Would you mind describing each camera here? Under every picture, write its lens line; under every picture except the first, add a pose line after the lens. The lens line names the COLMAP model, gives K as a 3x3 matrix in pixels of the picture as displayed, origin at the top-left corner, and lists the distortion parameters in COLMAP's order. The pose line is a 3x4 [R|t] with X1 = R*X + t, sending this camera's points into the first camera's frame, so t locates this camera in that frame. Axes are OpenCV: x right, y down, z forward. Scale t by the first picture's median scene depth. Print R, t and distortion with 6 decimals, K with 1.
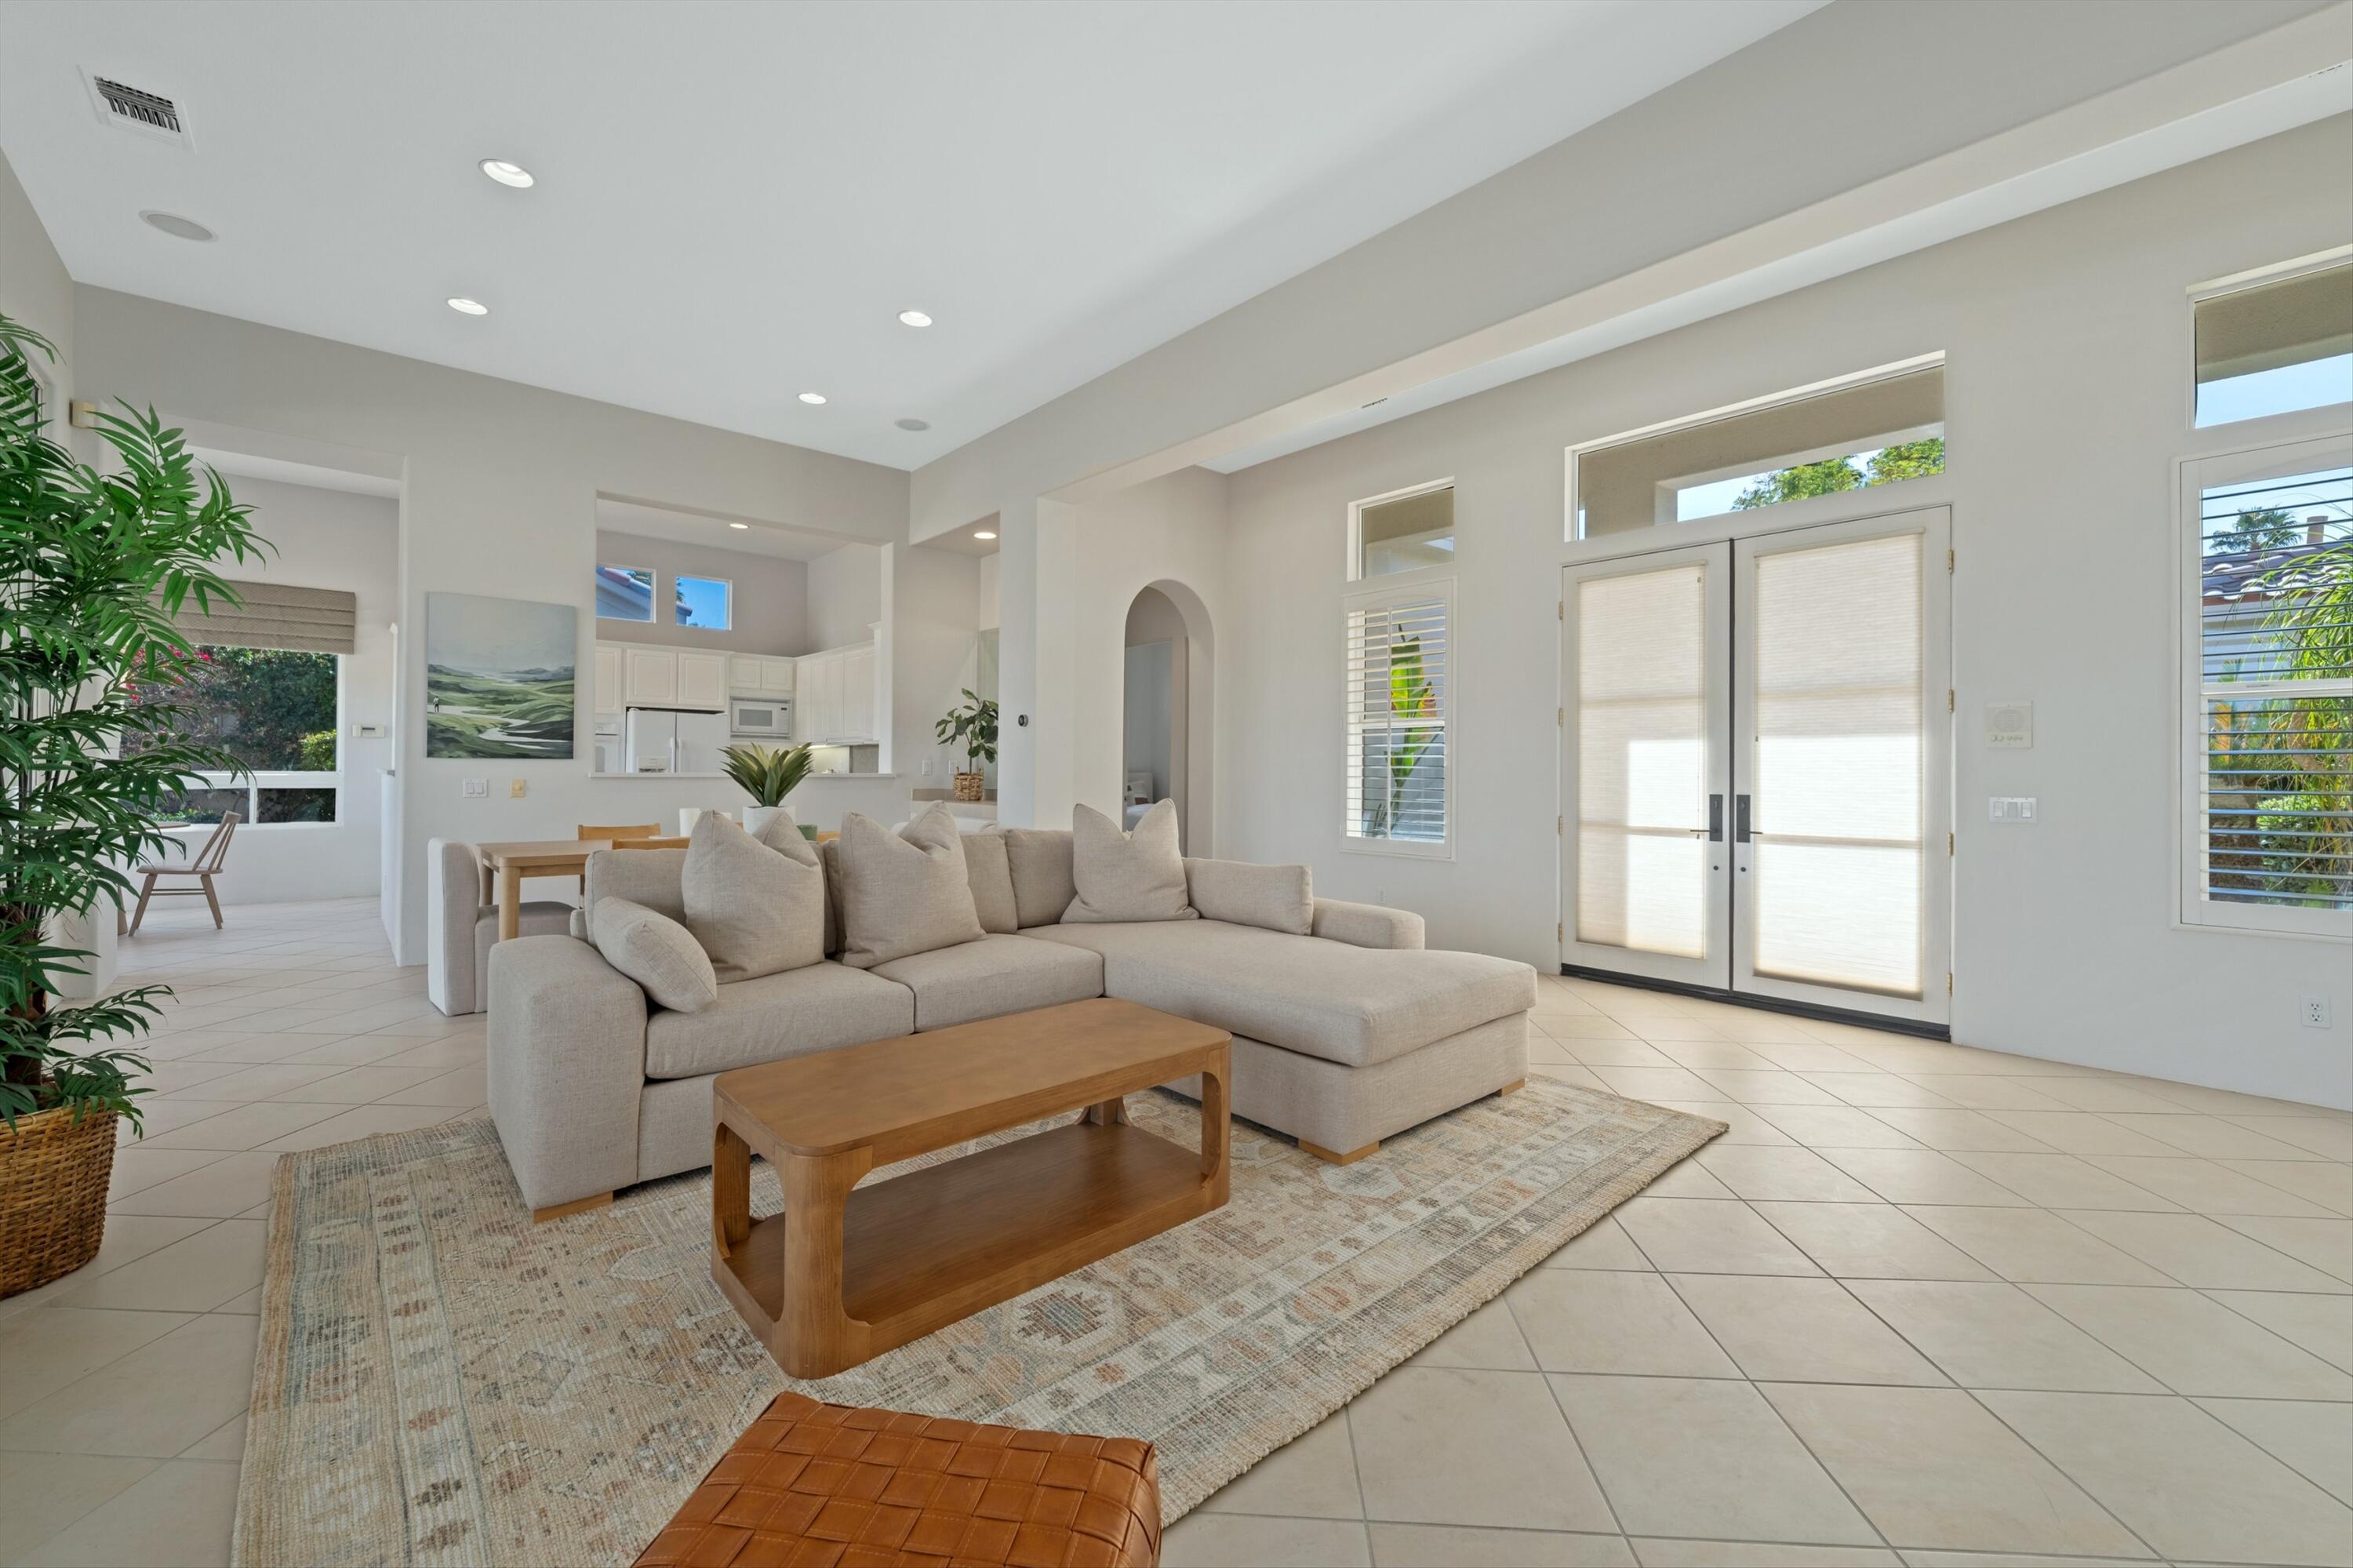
lens RADIAL K [[944.1, 0, 1184.0], [0, 944.1, 764.5], [0, 0, 1]] dist [0.002497, 0.000223]
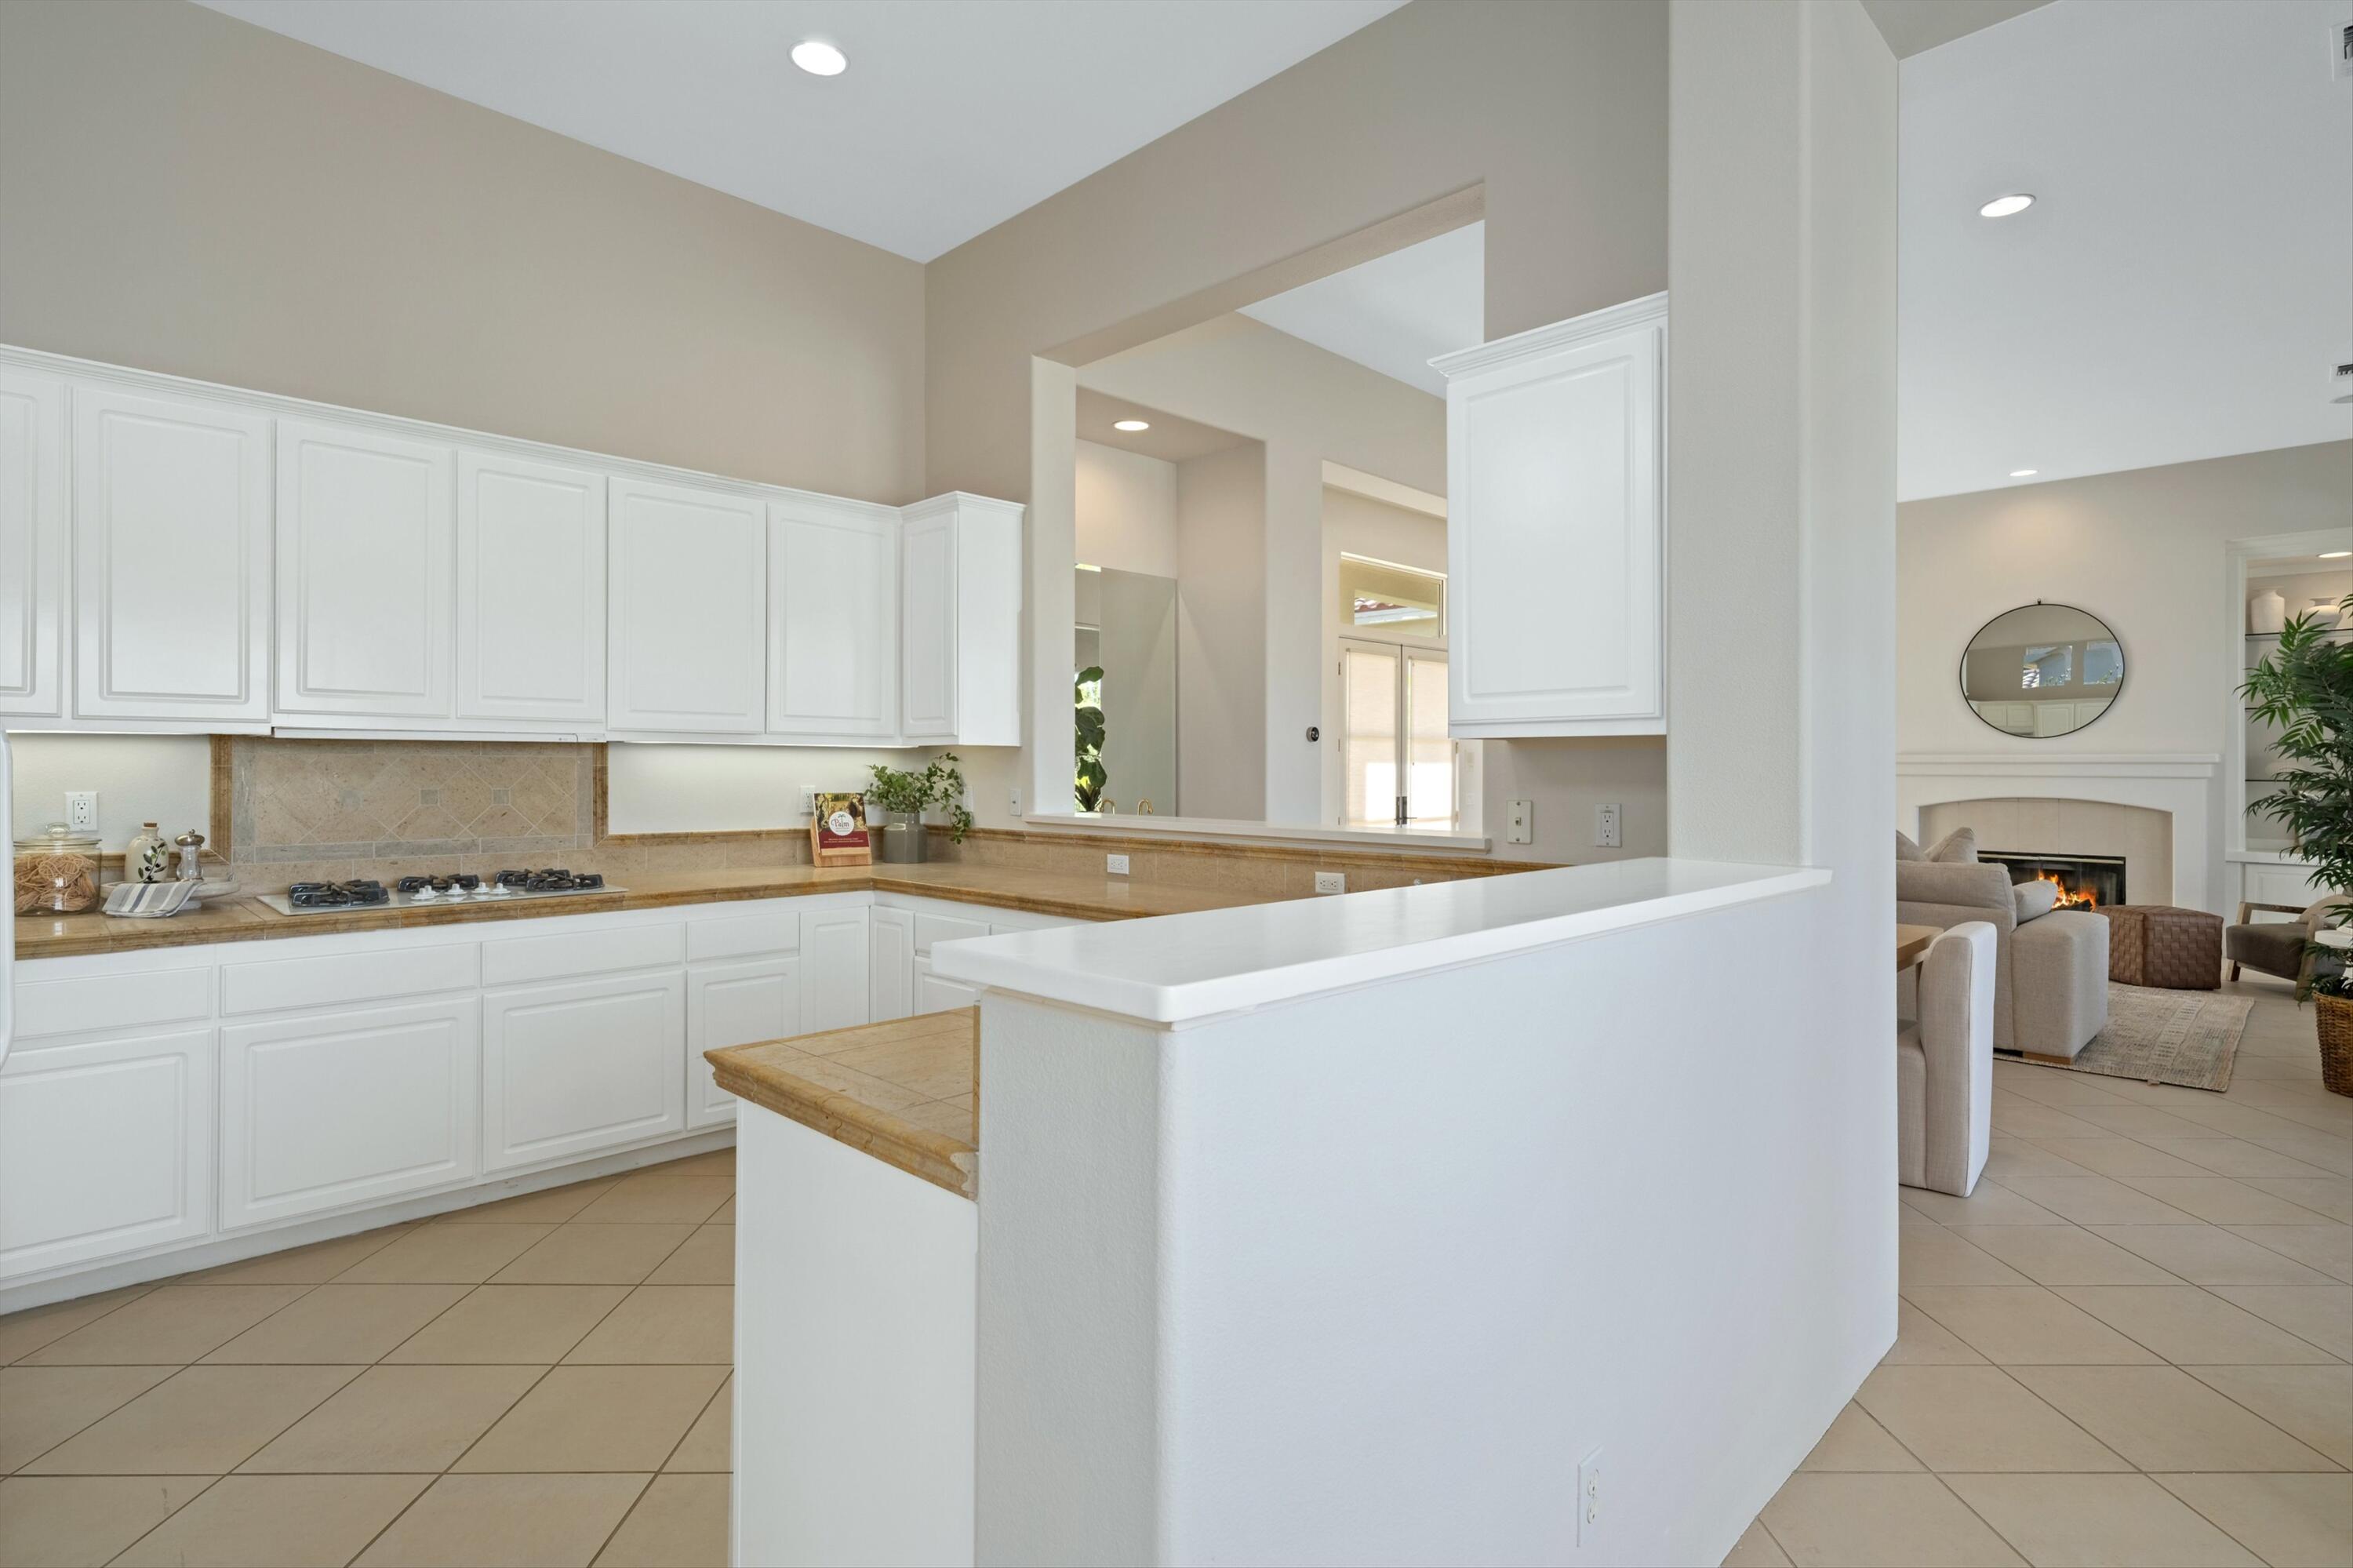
lens RADIAL K [[1171.1, 0, 1178.7], [0, 1171.1, 765.2], [0, 0, 1]] dist [-0.005023, -0.001050]
pose [[-0.055474, -0.008291, 0.998426, -1.284206], [-0.011622, 0.999903, 0.007658, -0.031021], [-0.998392, -0.011179, -0.055565, 1.311624]]
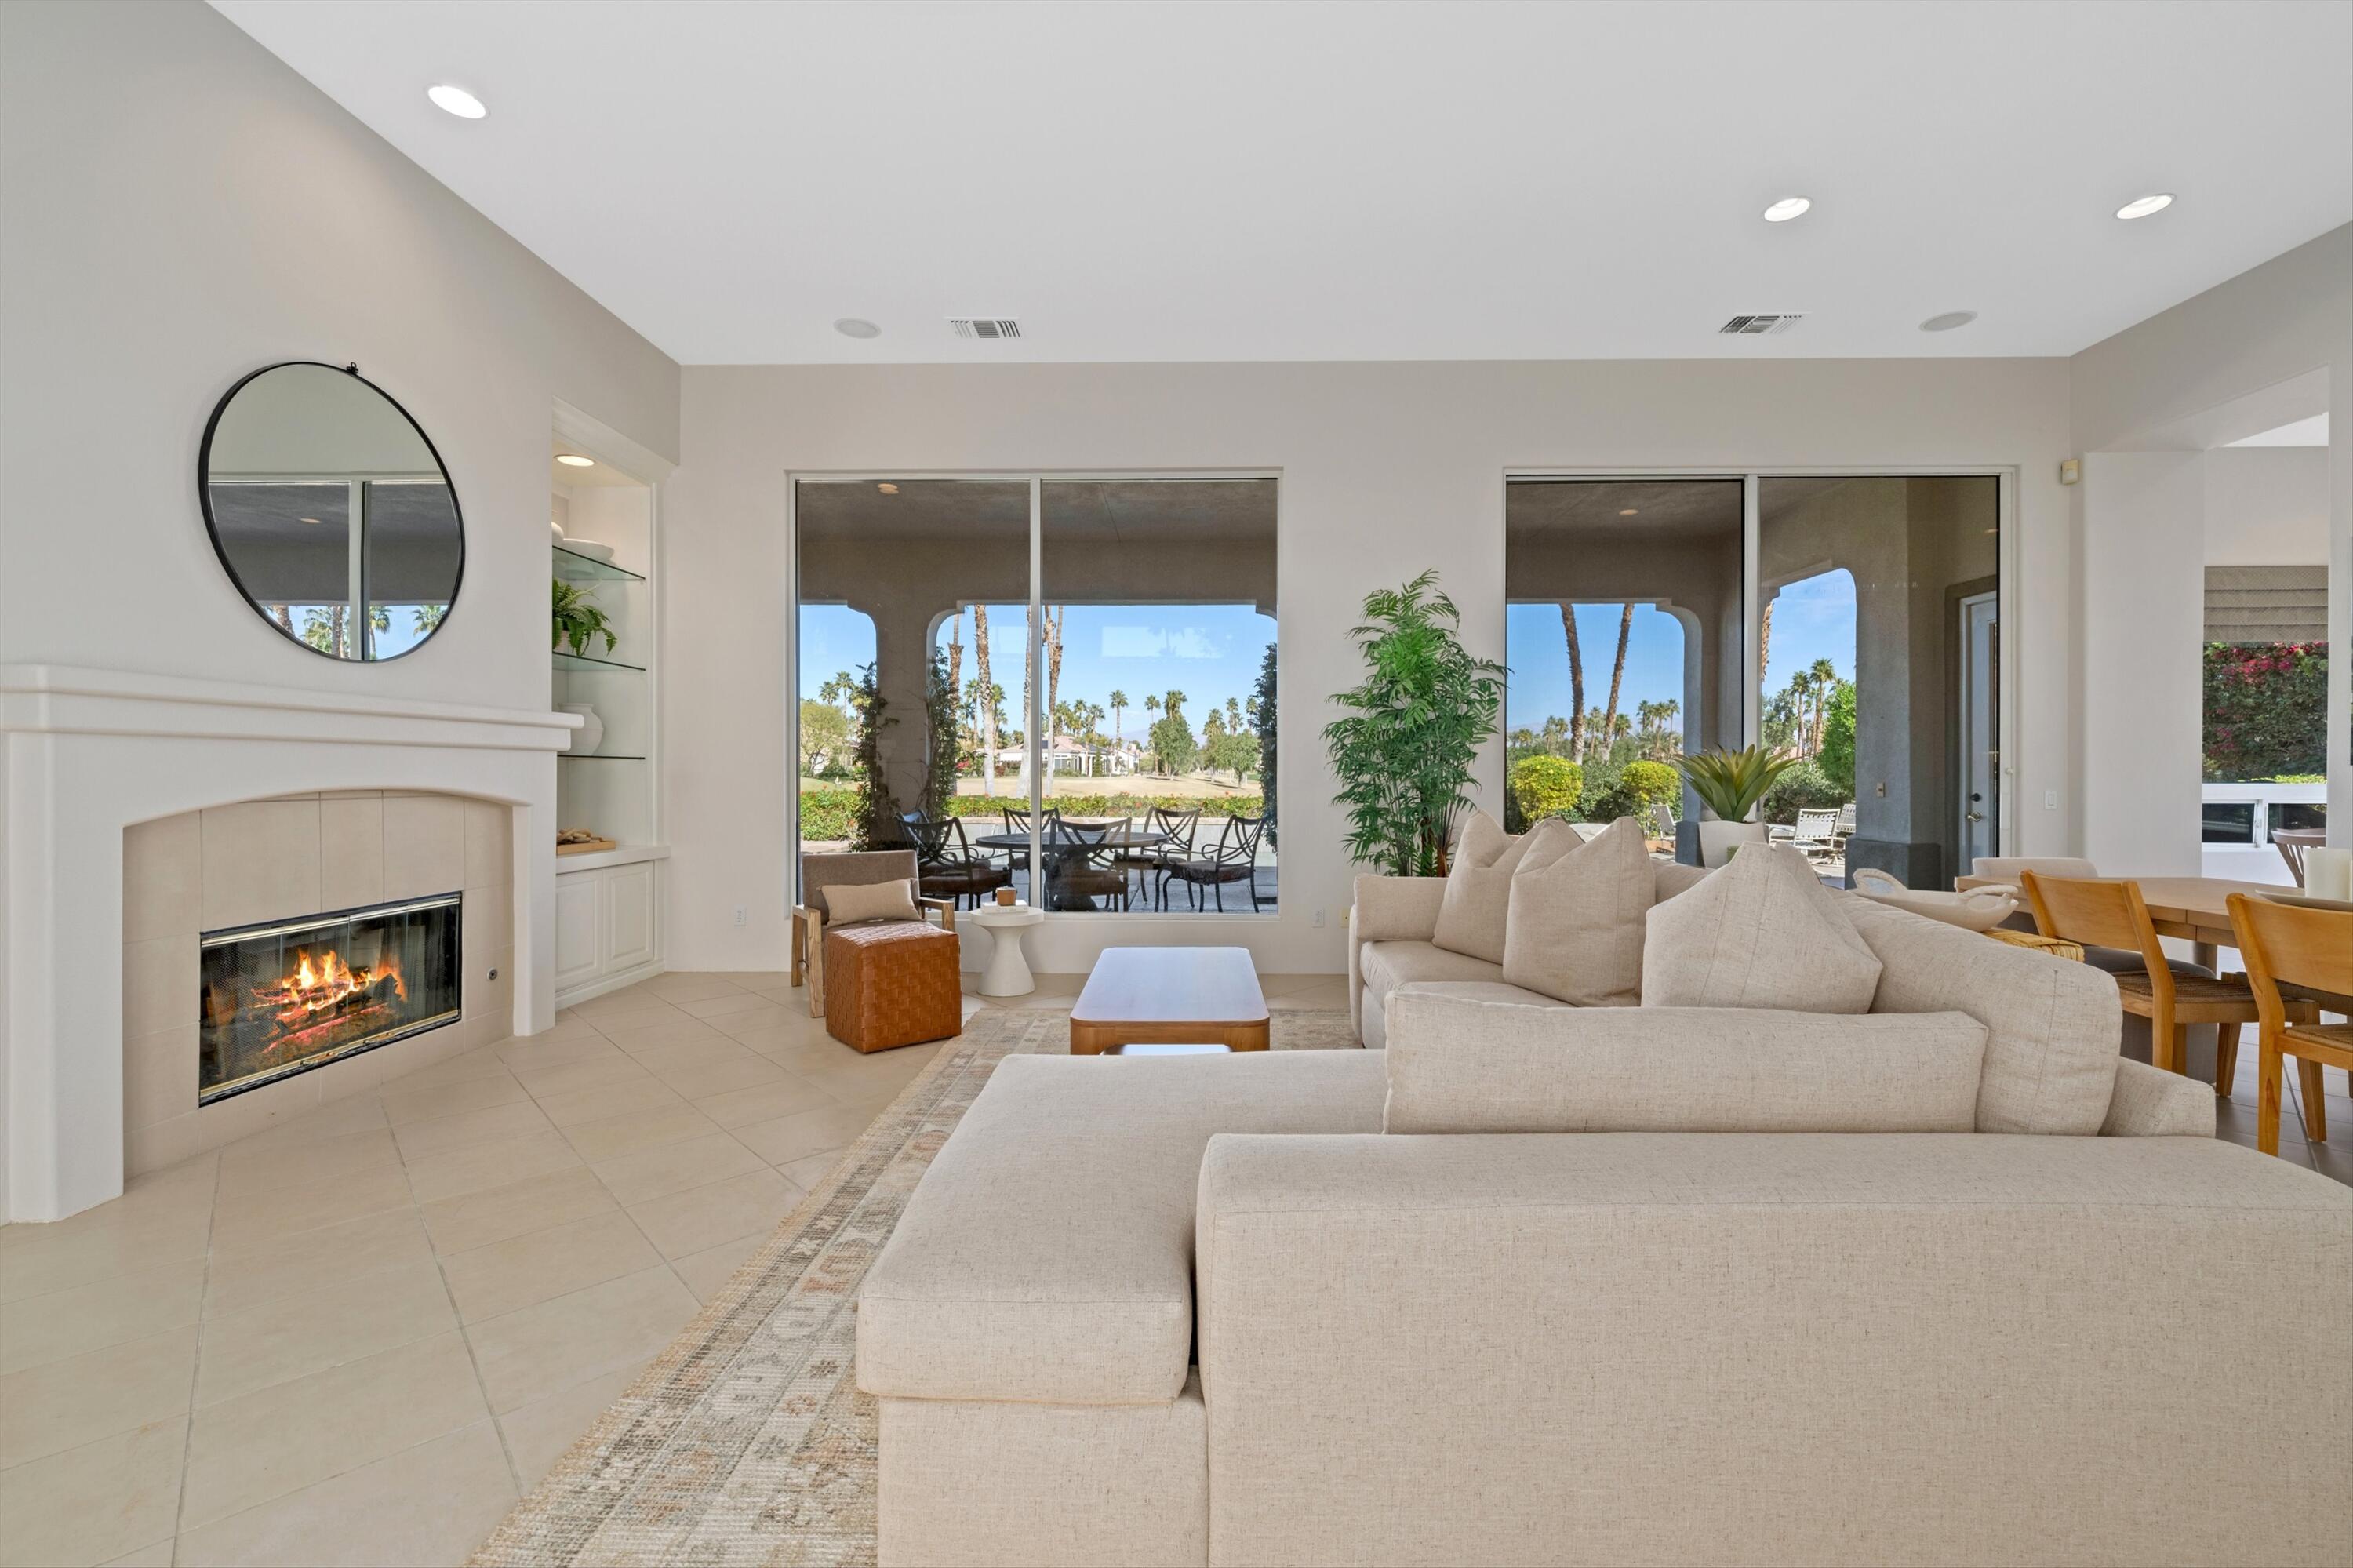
lens RADIAL K [[965.7, 0, 1186.6], [0, 965.7, 775.5], [0, 0, 1]] dist [0.000490, -0.000304]
pose [[-0.683224, -0.007226, -0.730173, 0.353996], [-0.002083, 0.999966, -0.007947, 0.008183], [0.730206, -0.003908, -0.683216, 0.849601]]
